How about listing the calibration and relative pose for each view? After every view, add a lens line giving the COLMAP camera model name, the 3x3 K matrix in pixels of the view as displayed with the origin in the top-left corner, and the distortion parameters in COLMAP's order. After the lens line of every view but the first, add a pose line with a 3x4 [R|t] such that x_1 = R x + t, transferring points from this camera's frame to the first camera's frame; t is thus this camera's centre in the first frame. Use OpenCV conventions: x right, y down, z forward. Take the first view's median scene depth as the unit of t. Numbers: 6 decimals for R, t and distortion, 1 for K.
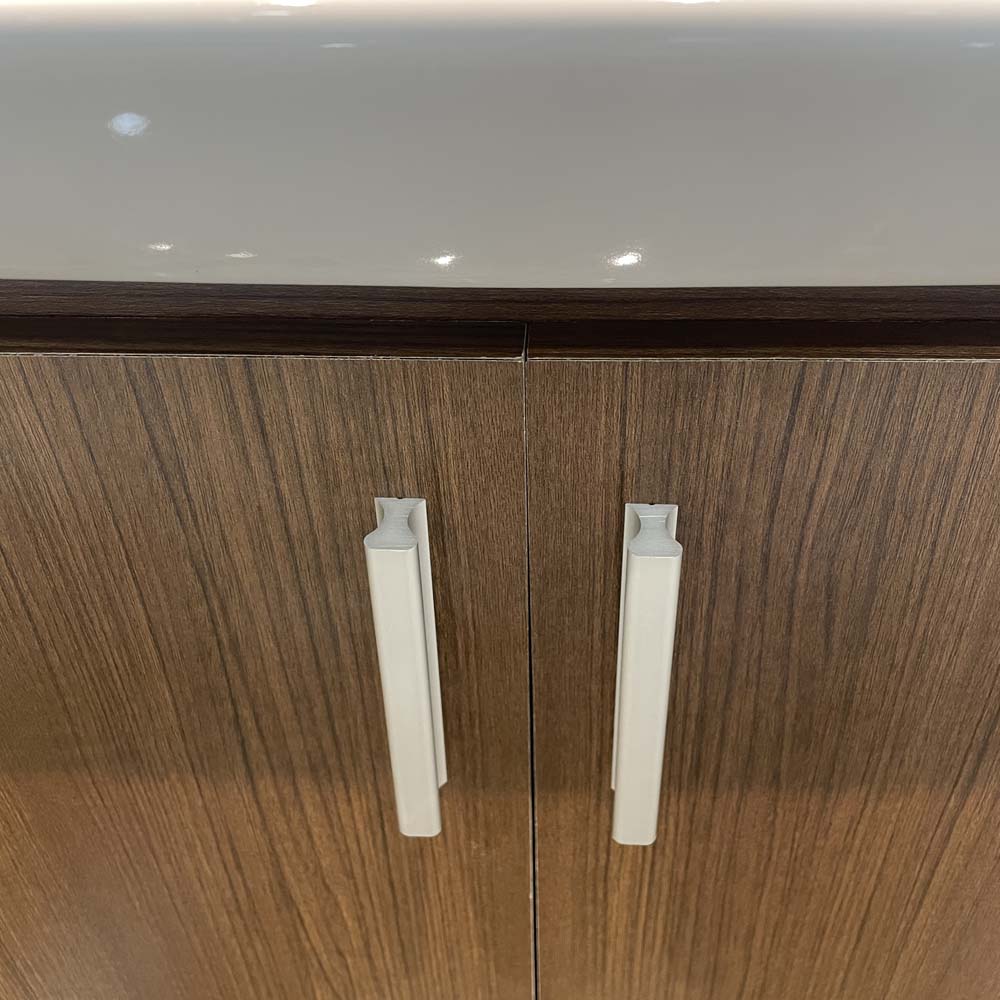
lens RADIAL K [[1041.0, 0, 511.7], [0, 1041.0, 517.2], [0, 0, 1]] dist [0.043555, 0.000000]
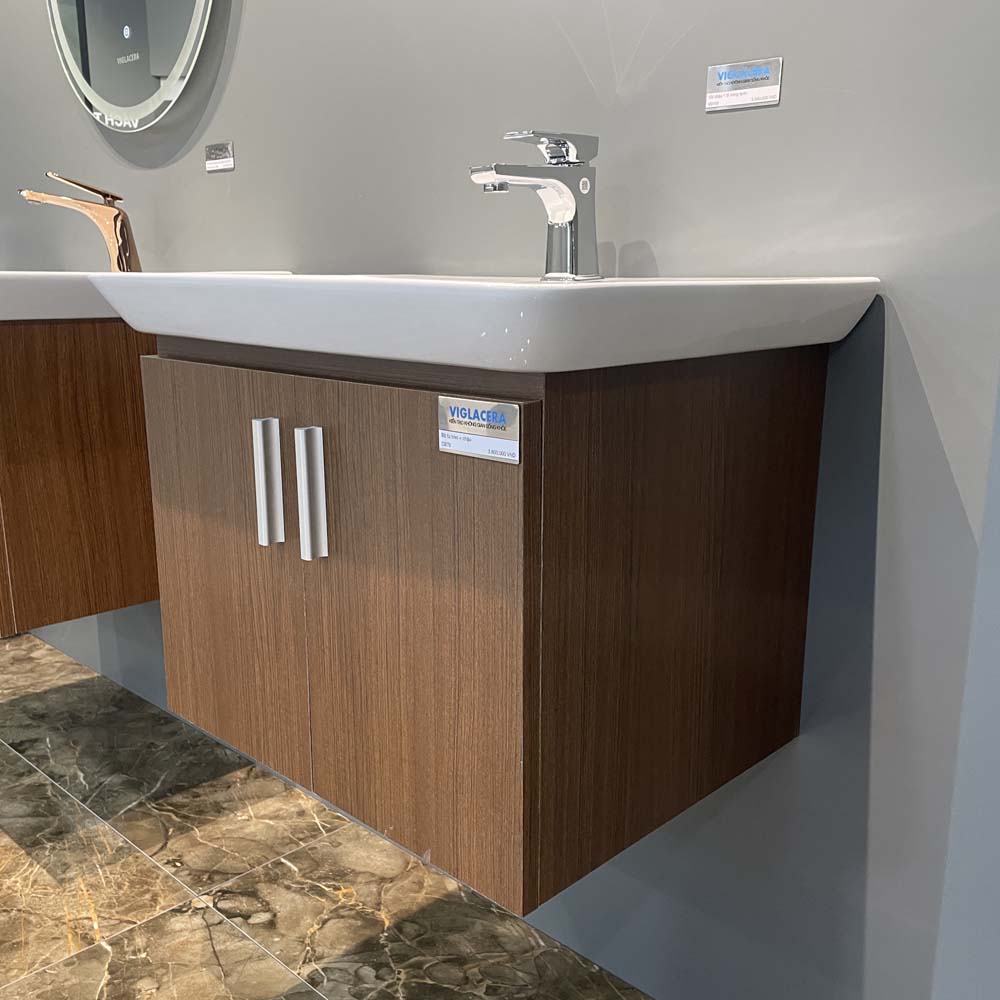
lens RADIAL K [[1041.0, 0, 470.4], [0, 1041.0, 502.7], [0, 0, 1]] dist [0.043555, 0.000000]
pose [[0.734884, 0.169378, -0.656701, 2.161445], [-0.427864, 0.867078, -0.255163, 0.668165], [0.526192, 0.468494, 0.709673, -0.809089]]
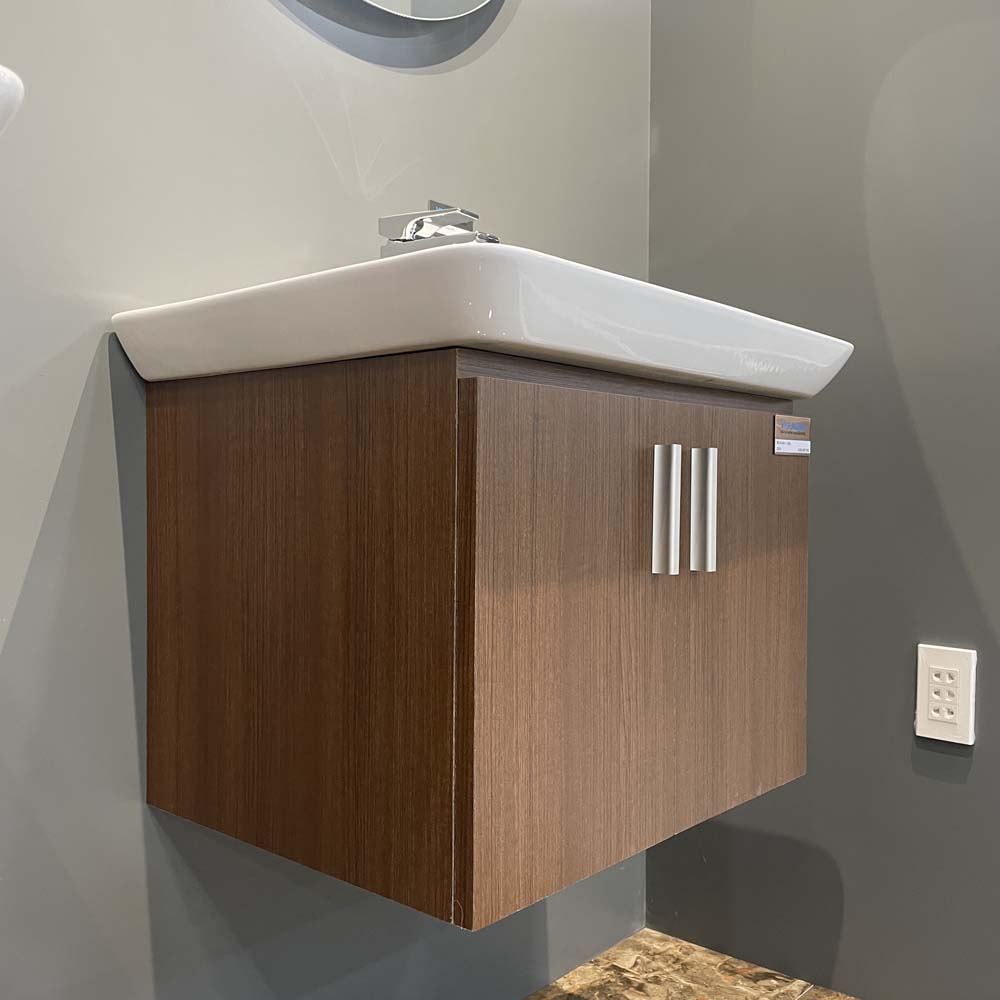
lens RADIAL K [[1041.0, 0, 493.0], [0, 1041.0, 496.0], [0, 0, 1]] dist [0.043555, 0.000000]
pose [[0.618806, 0.019967, 0.785290, -2.521066], [0.467827, 0.793695, -0.388827, 0.960727], [-0.631045, 0.607988, 0.481802, -0.186371]]
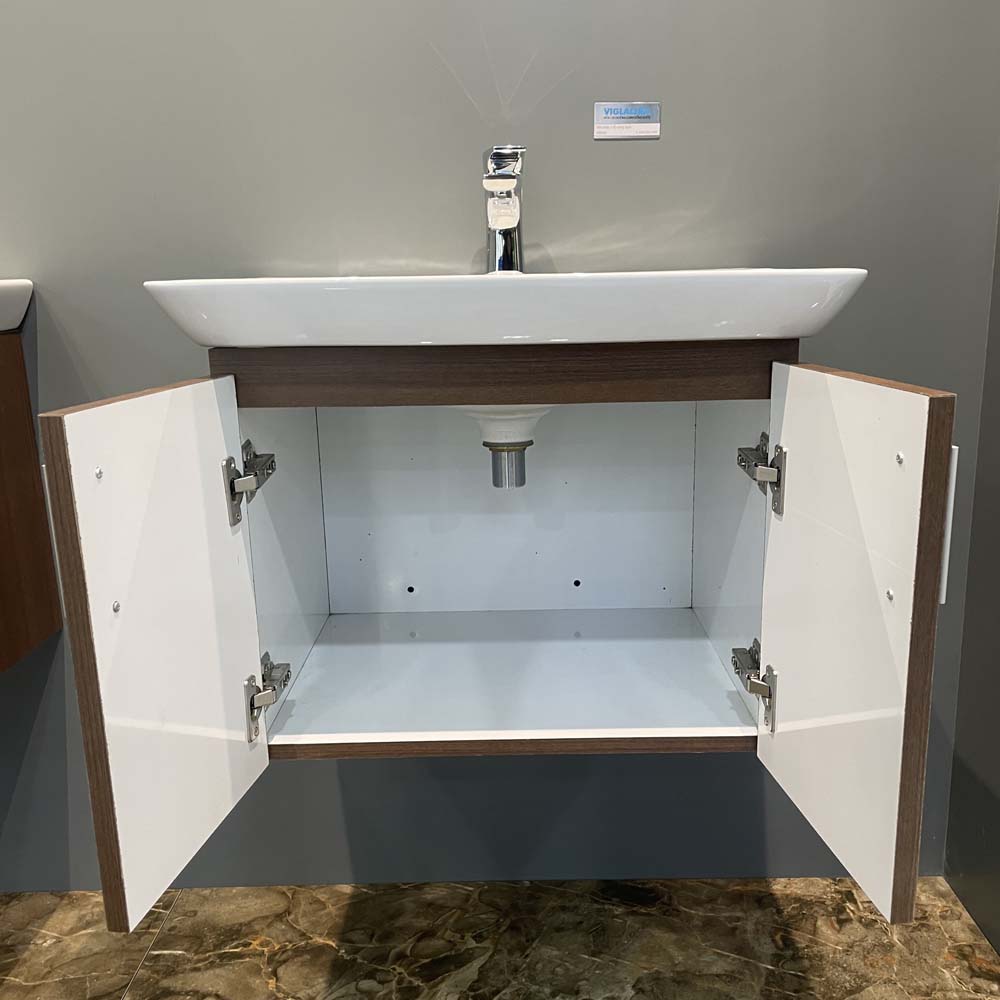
lens RADIAL K [[1041.0, 0, 503.3], [0, 1041.0, 502.3], [0, 0, 1]] dist [0.043555, 0.000000]
pose [[0.999437, -0.007915, 0.032612, -0.077857], [0.021214, 0.902002, -0.431210, 1.452957], [-0.026003, 0.431659, 0.901662, -1.686865]]
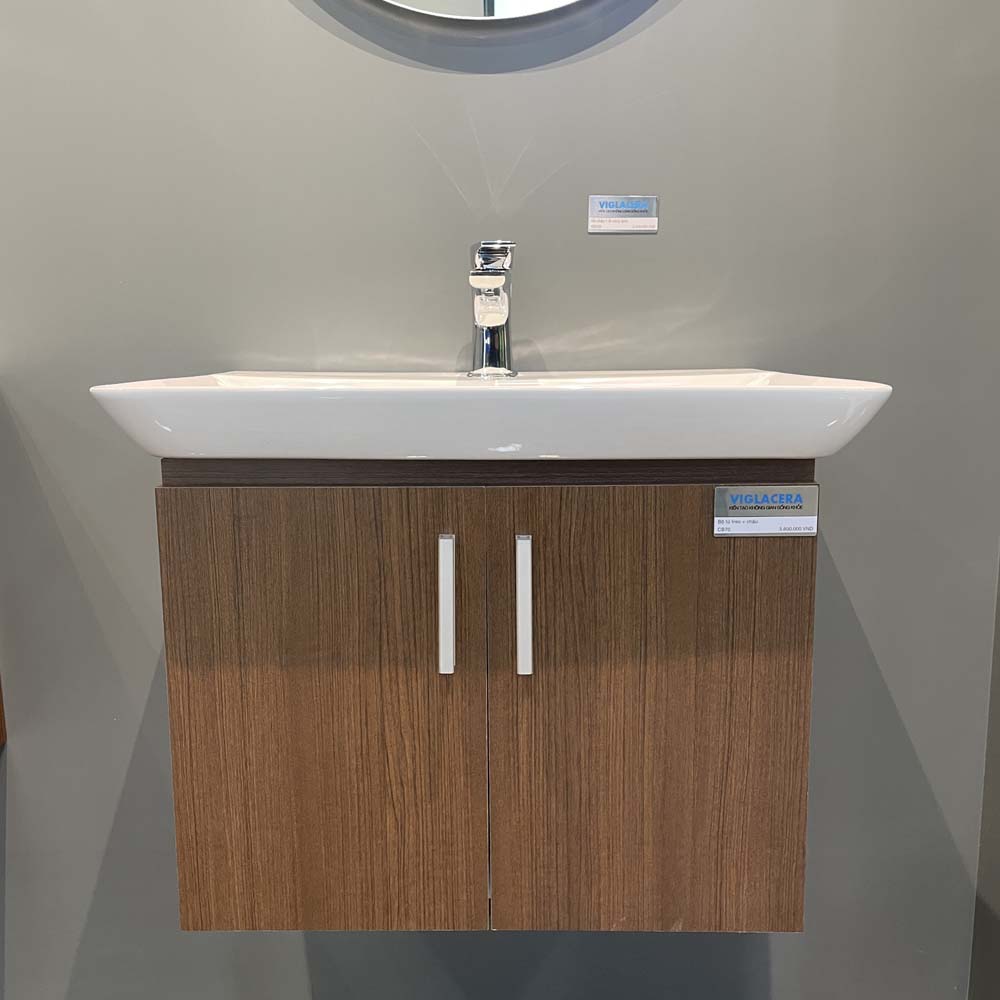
lens RADIAL K [[1041.0, 0, 477.1], [0, 1041.0, 494.0], [0, 0, 1]] dist [0.043555, 0.000000]
pose [[0.999693, 0.007683, 0.023539, -0.071454], [0.004717, 0.874143, -0.485645, 1.151470], [-0.024307, 0.485607, 0.873839, -1.520523]]
